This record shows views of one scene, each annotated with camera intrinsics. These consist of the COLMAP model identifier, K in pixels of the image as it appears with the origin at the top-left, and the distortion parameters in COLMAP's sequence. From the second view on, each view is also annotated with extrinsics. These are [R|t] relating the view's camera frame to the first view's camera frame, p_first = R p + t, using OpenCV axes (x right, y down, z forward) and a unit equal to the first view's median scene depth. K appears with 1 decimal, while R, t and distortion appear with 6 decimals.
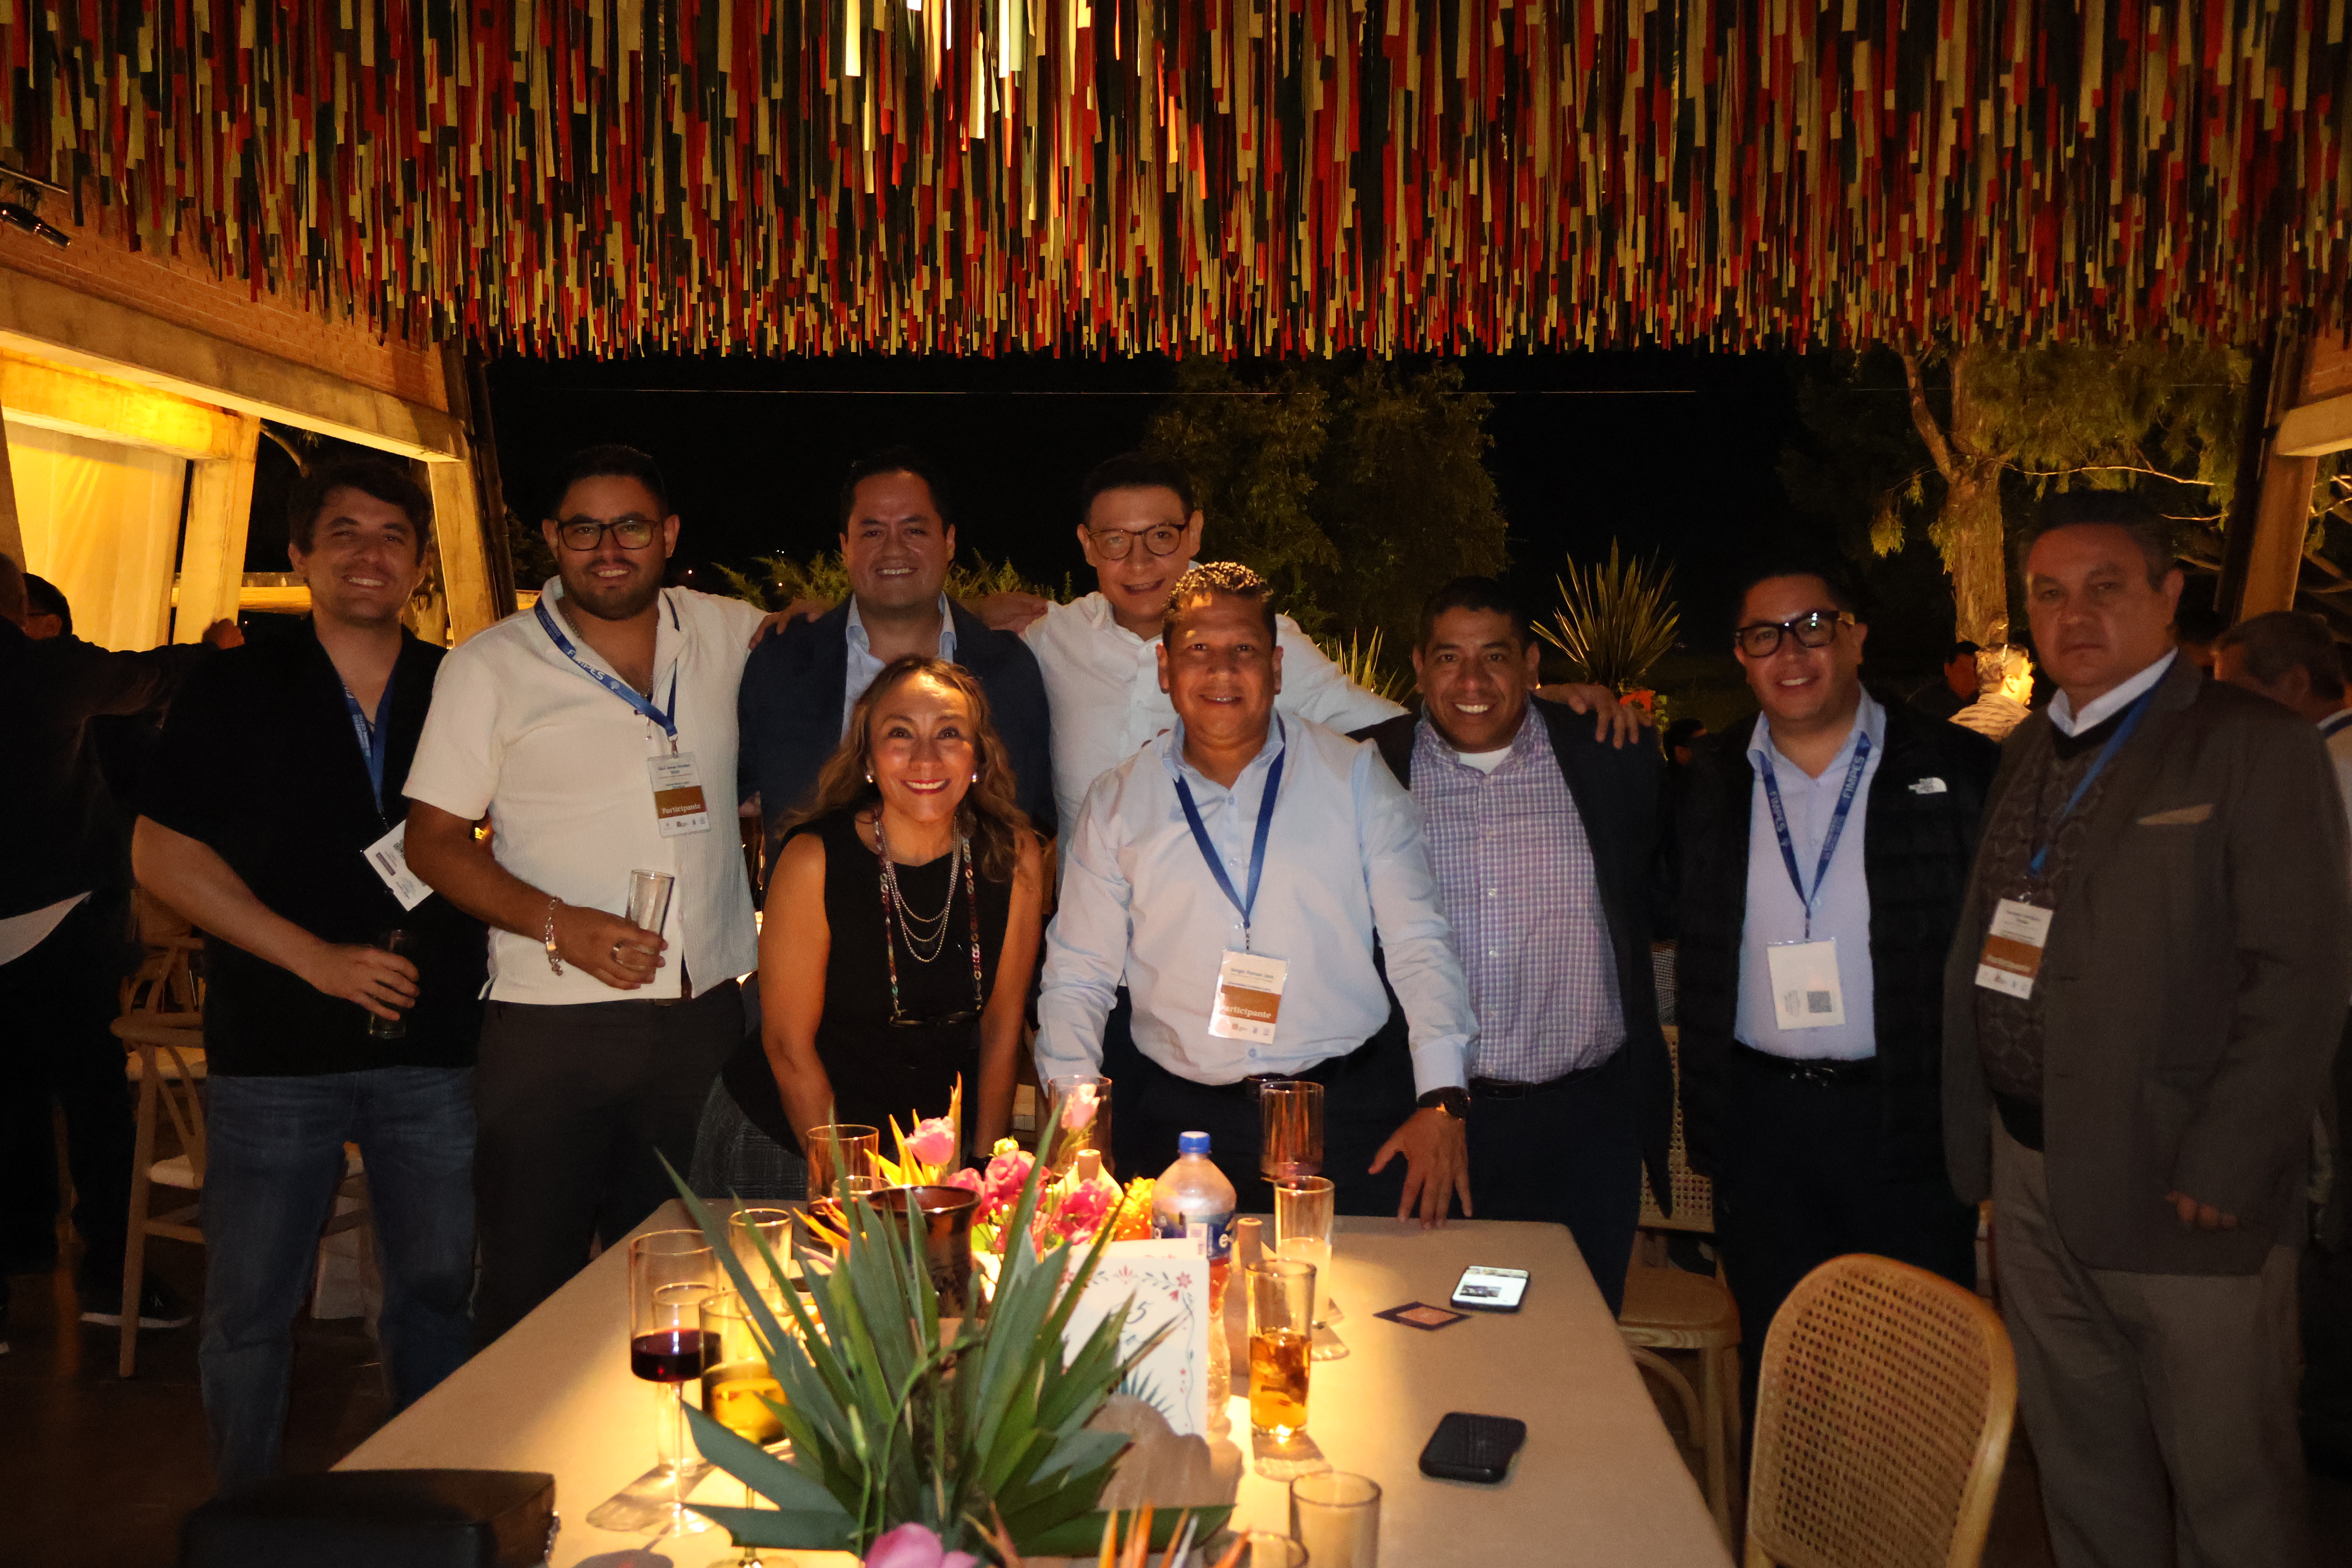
lens RADIAL K [[2142.8, 0, 1161.5], [0, 2142.8, 778.3], [0, 0, 1]] dist [0.011191, 0.000000]
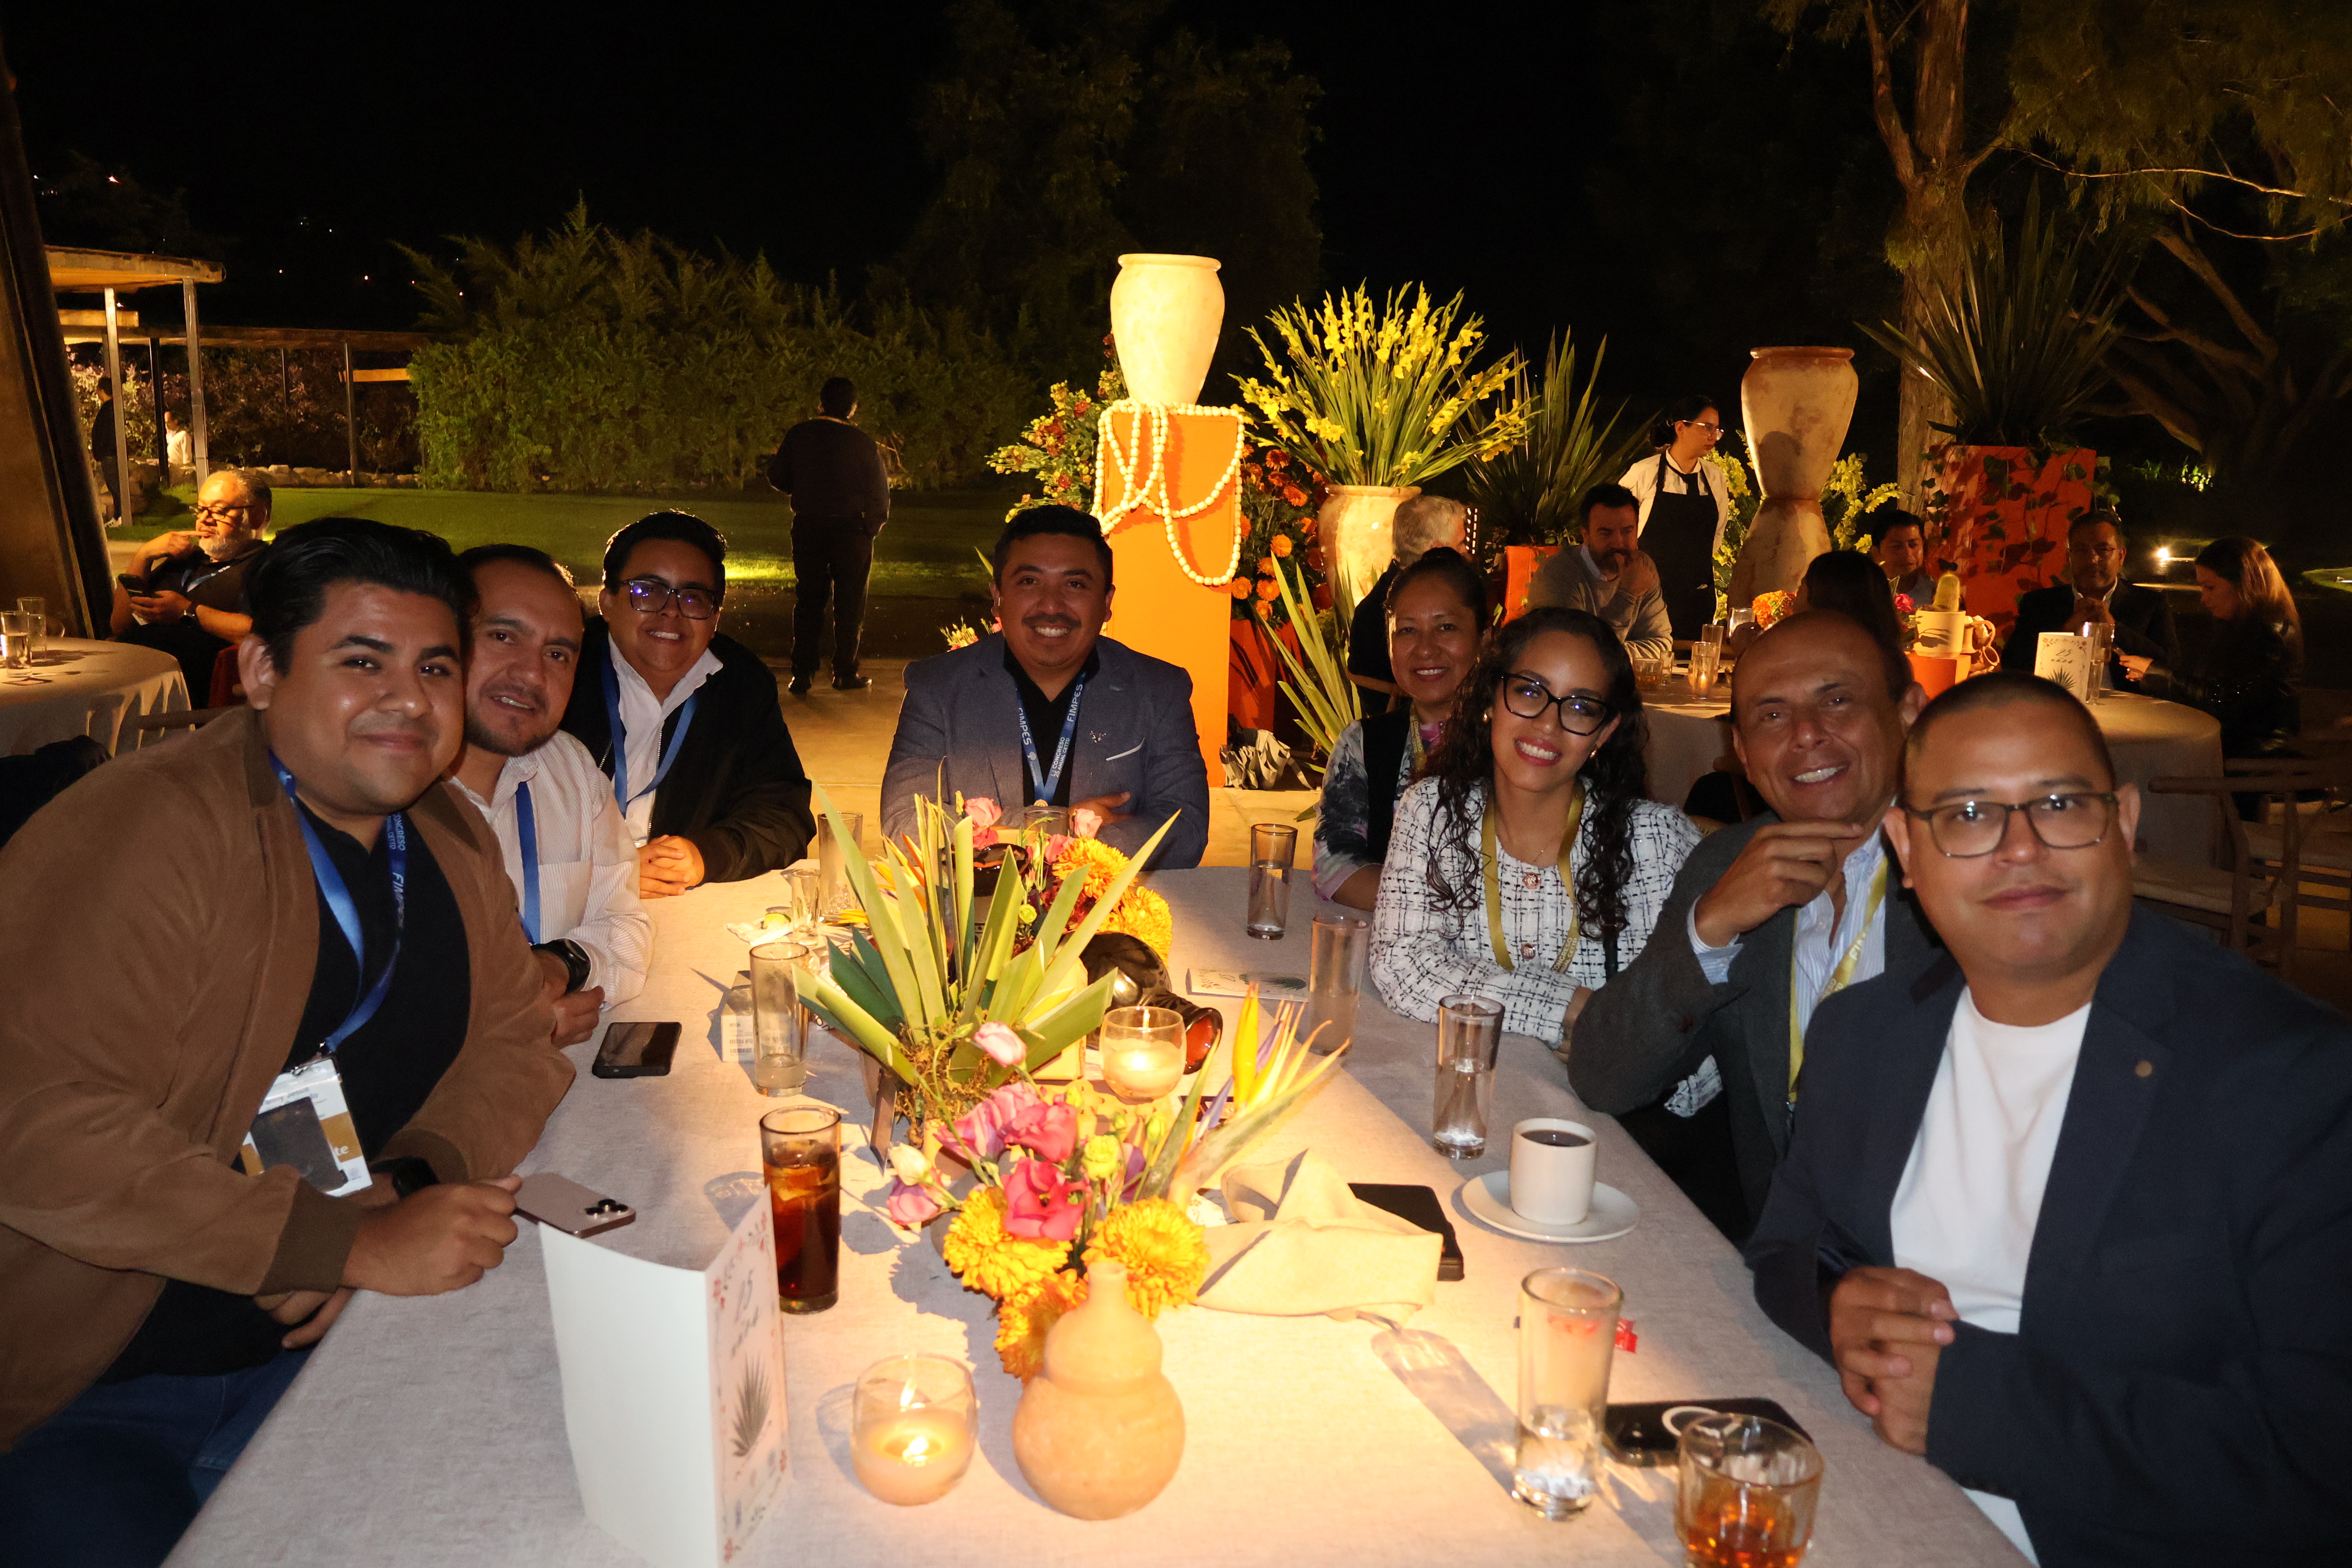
lens RADIAL K [[1988.0, 0, 1167.0], [0, 1988.0, 781.2], [0, 0, 1]] dist [-0.004636, 0.006902]
pose [[0.987222, -0.005396, 0.159258, -0.074854], [-0.017121, 0.990049, 0.139680, -0.016265], [-0.158427, -0.140622, 0.977306, 0.358337]]
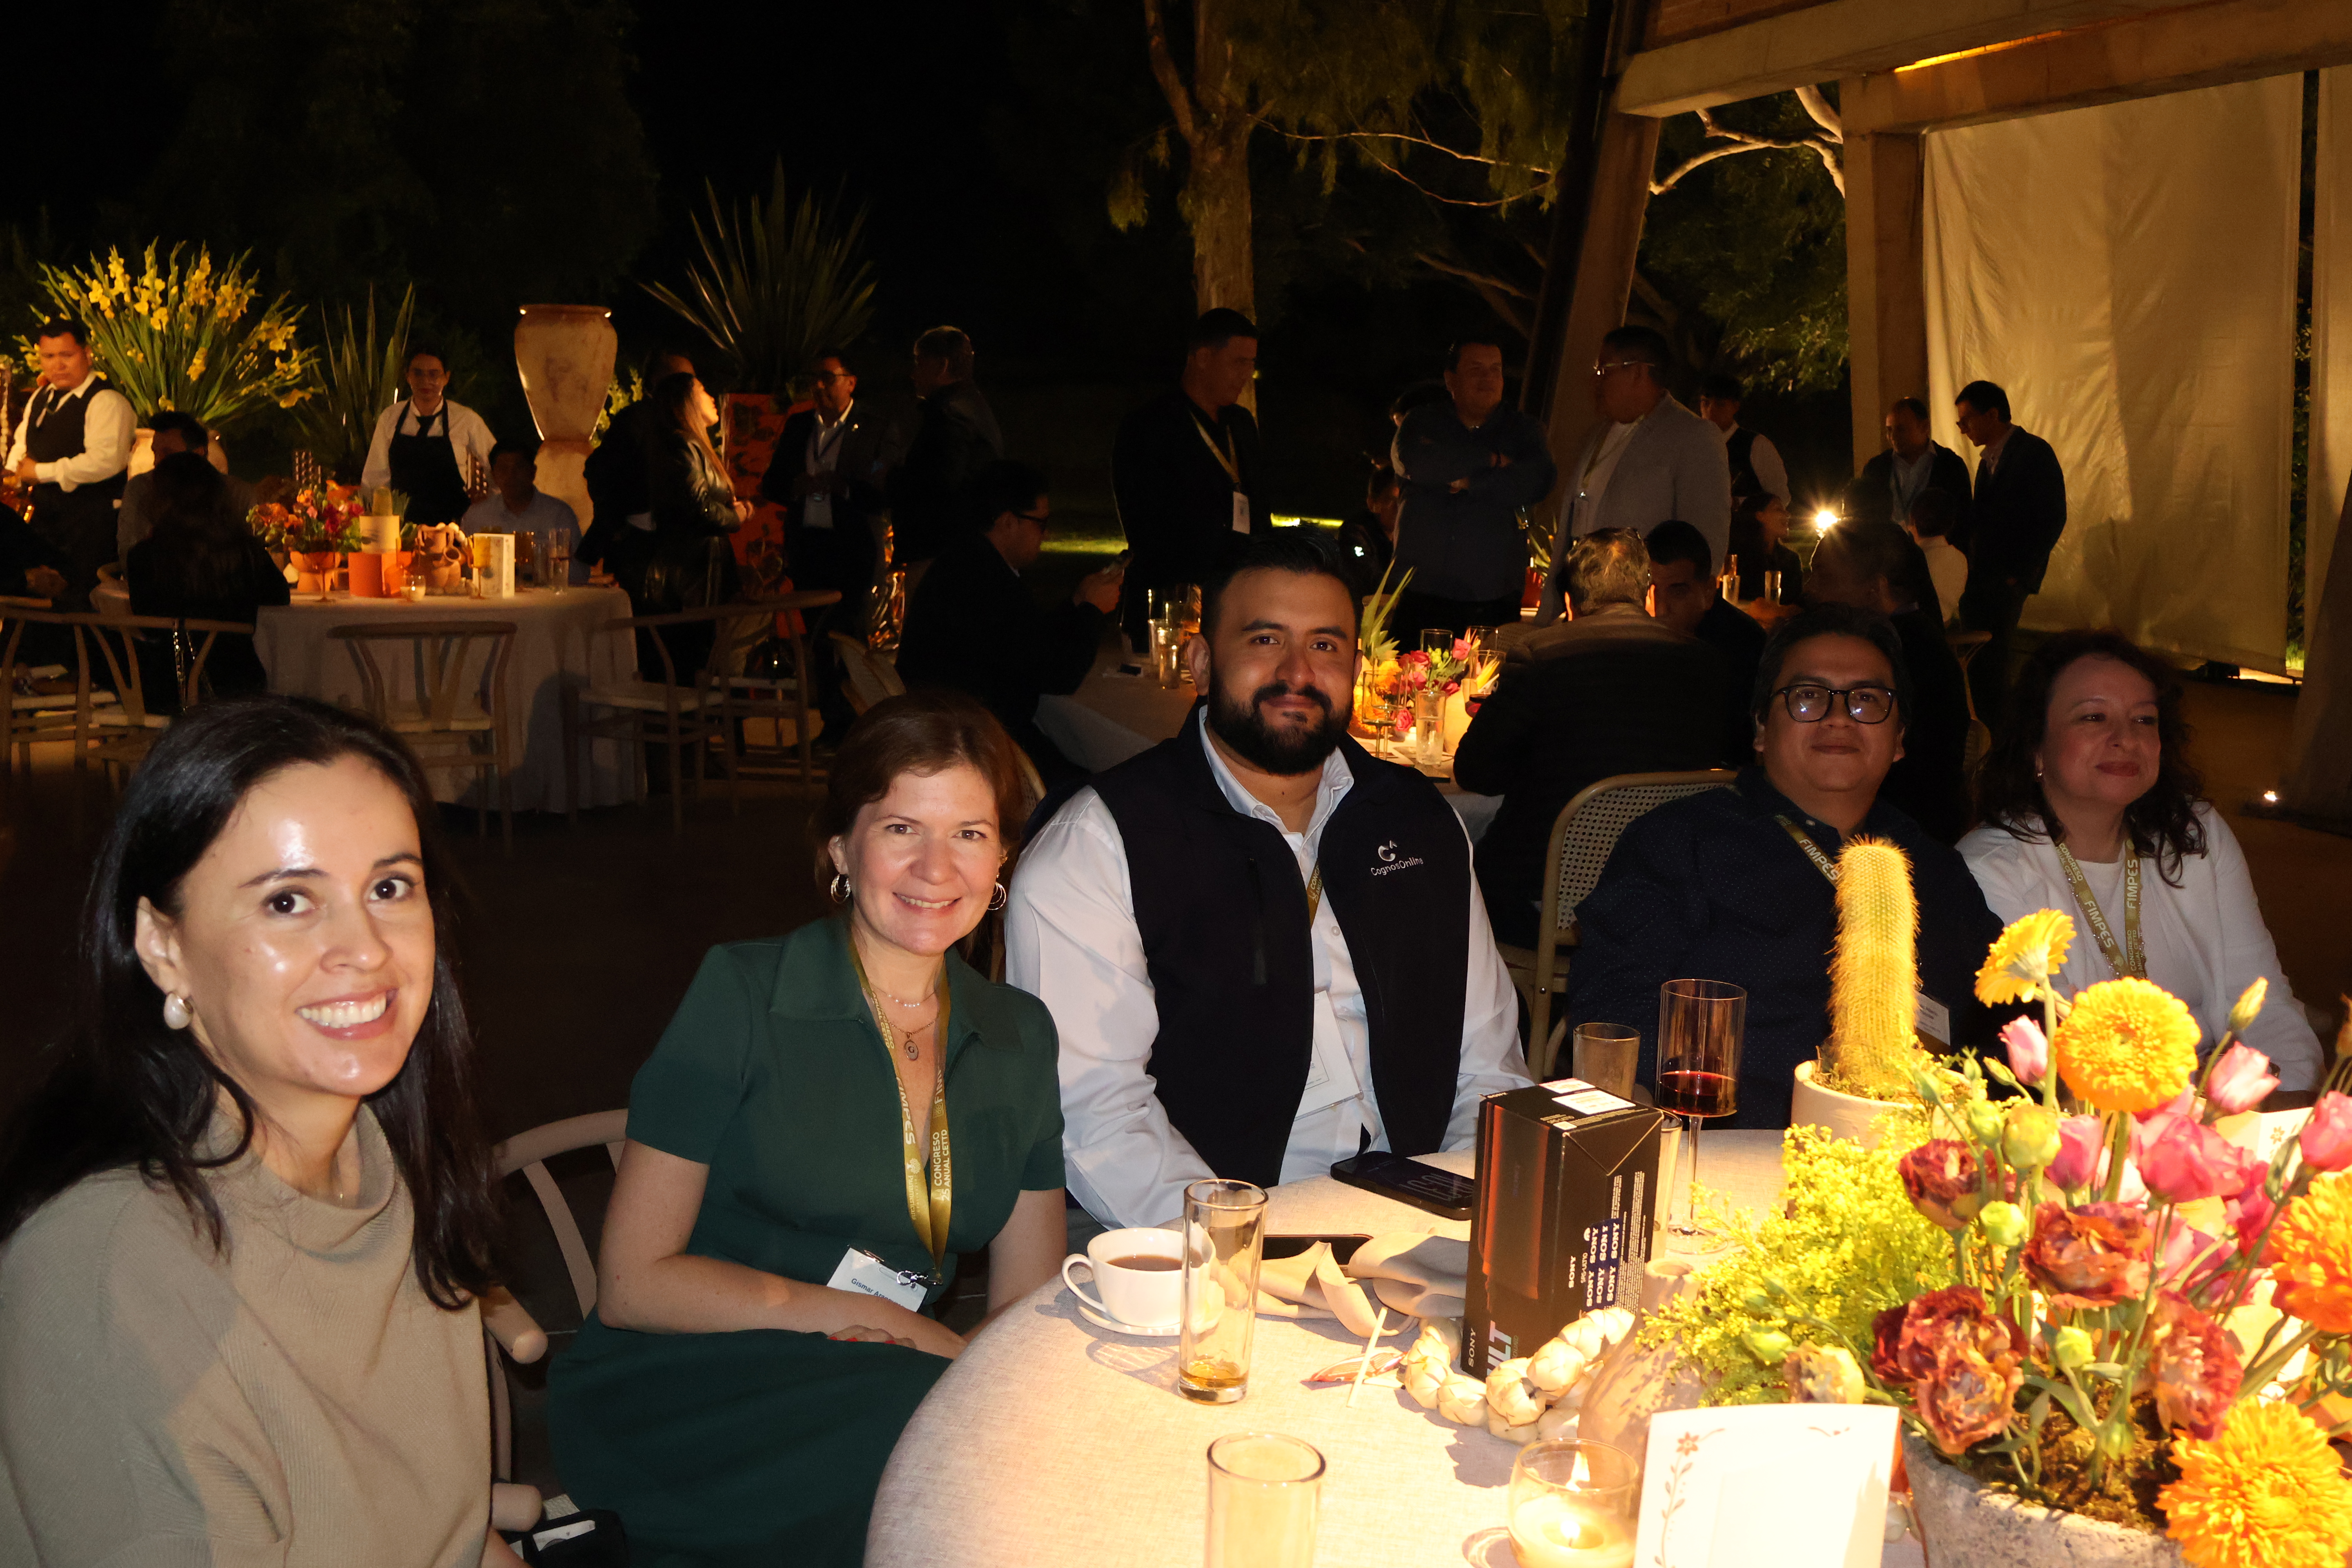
lens RADIAL K [[2364.3, 0, 1179.6], [0, 2364.3, 792.3], [0, 0, 1]] dist [-0.010683, 0.000000]
pose [[0.933650, -0.034446, 0.356526, 0.045043], [-0.011666, 0.991913, 0.126384, -0.009425], [-0.357996, -0.122158, 0.925698, 0.193800]]
